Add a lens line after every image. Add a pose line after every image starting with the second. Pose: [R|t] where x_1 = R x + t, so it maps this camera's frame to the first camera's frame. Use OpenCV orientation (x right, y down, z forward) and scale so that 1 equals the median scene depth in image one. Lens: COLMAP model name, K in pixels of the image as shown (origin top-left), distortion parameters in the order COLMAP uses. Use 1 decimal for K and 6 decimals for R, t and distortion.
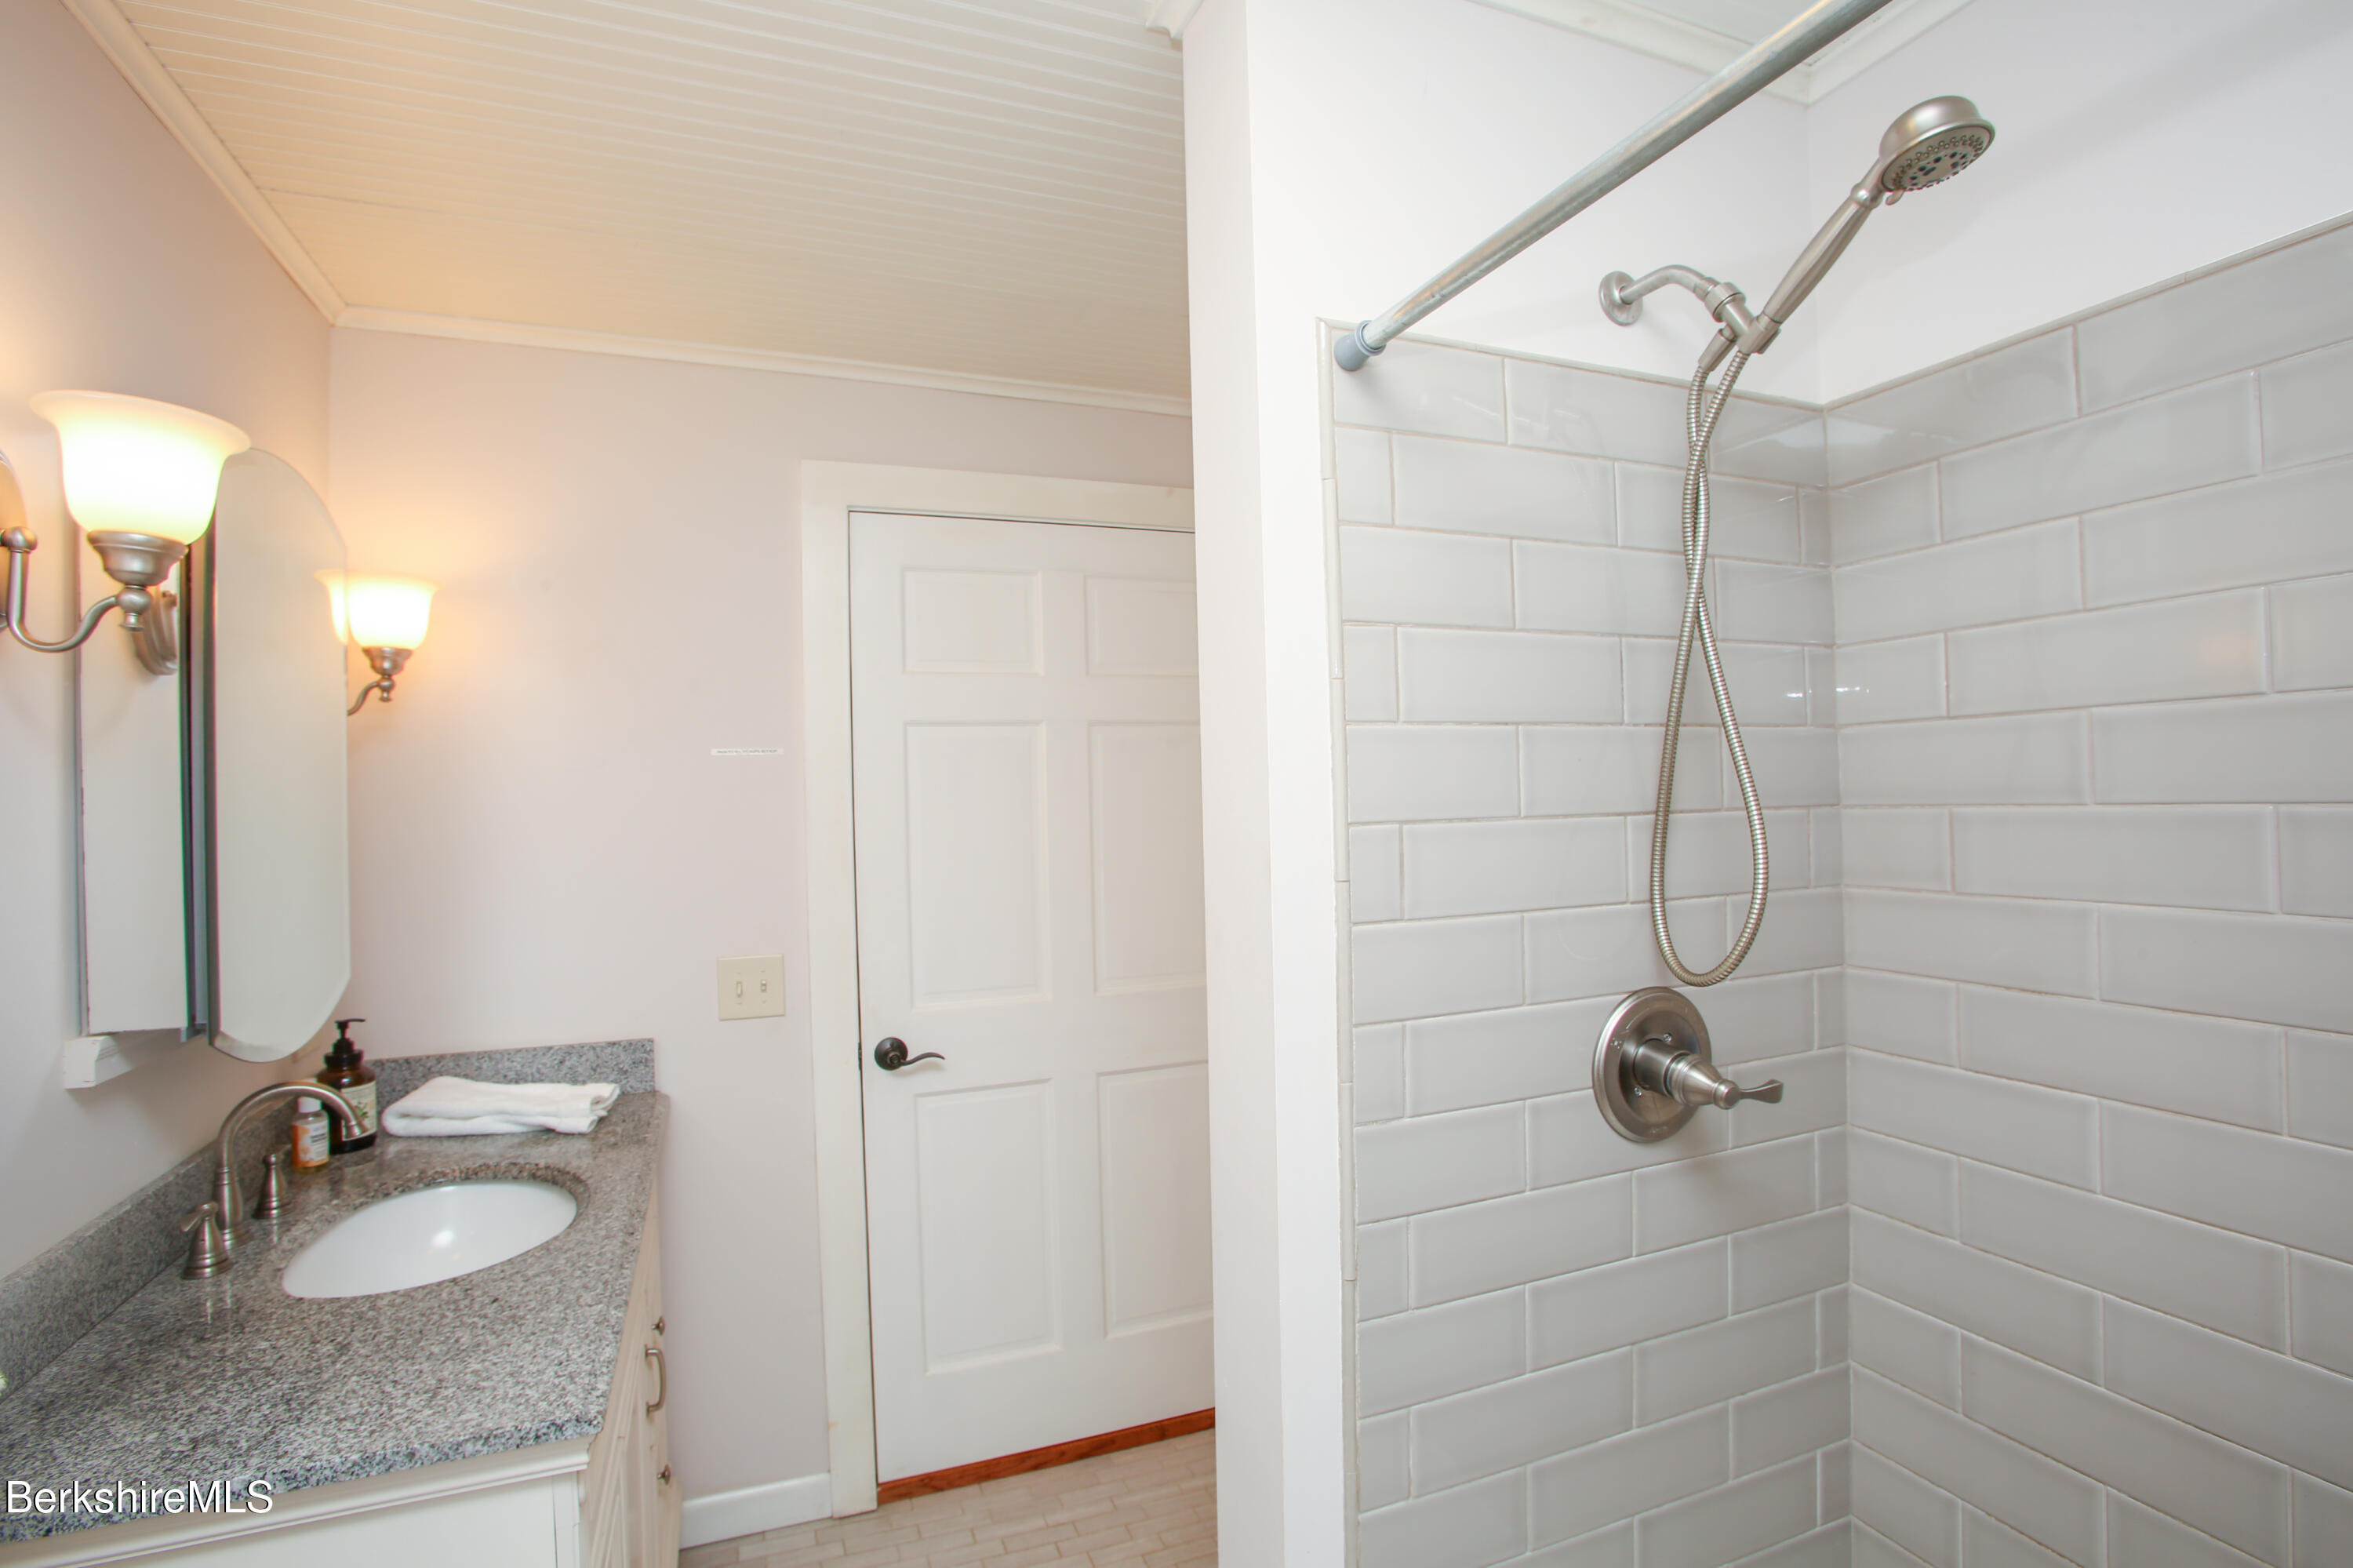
lens RADIAL K [[1132.0, 0, 1183.6], [0, 1132.0, 784.6], [0, 0, 1]] dist [-0.079142, 0.029847]
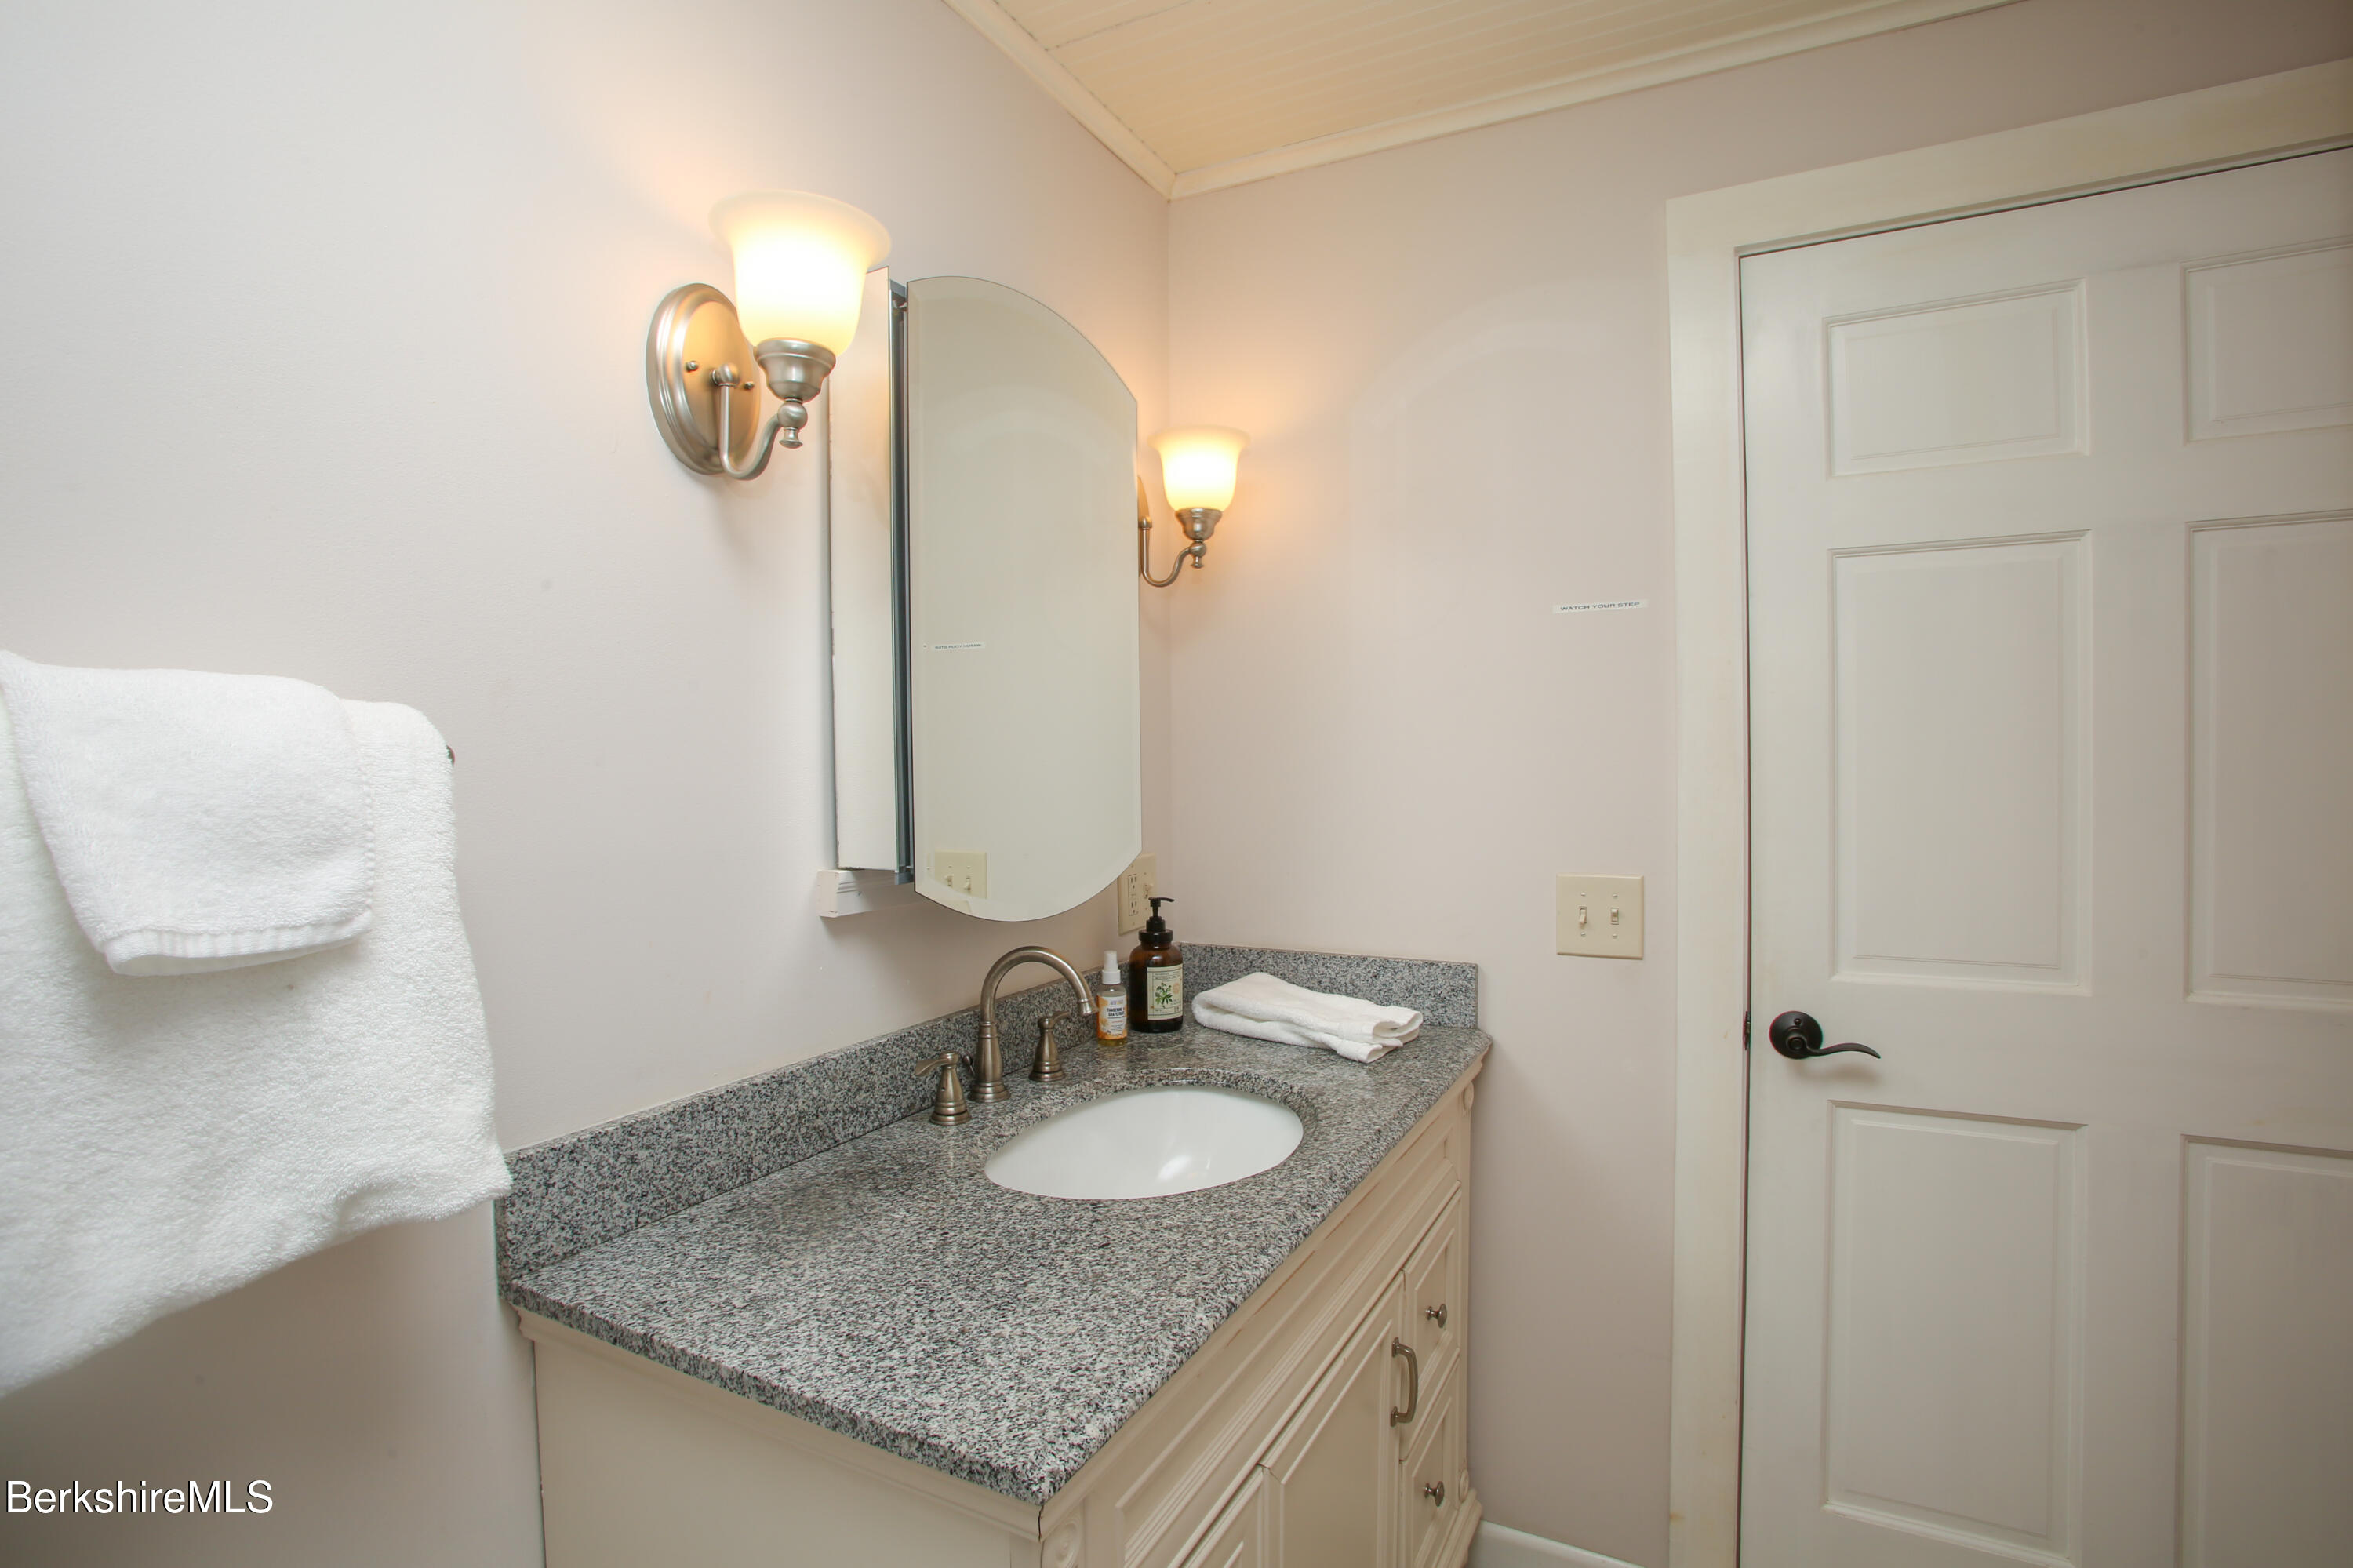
lens RADIAL K [[1132.0, 0, 1183.6], [0, 1132.0, 784.6], [0, 0, 1]] dist [-0.079142, 0.029847]
pose [[0.644895, 0.030056, -0.763680, 0.013241], [0.006153, 0.998990, 0.044514, 0.068138], [0.764246, -0.033406, 0.644059, 0.358159]]
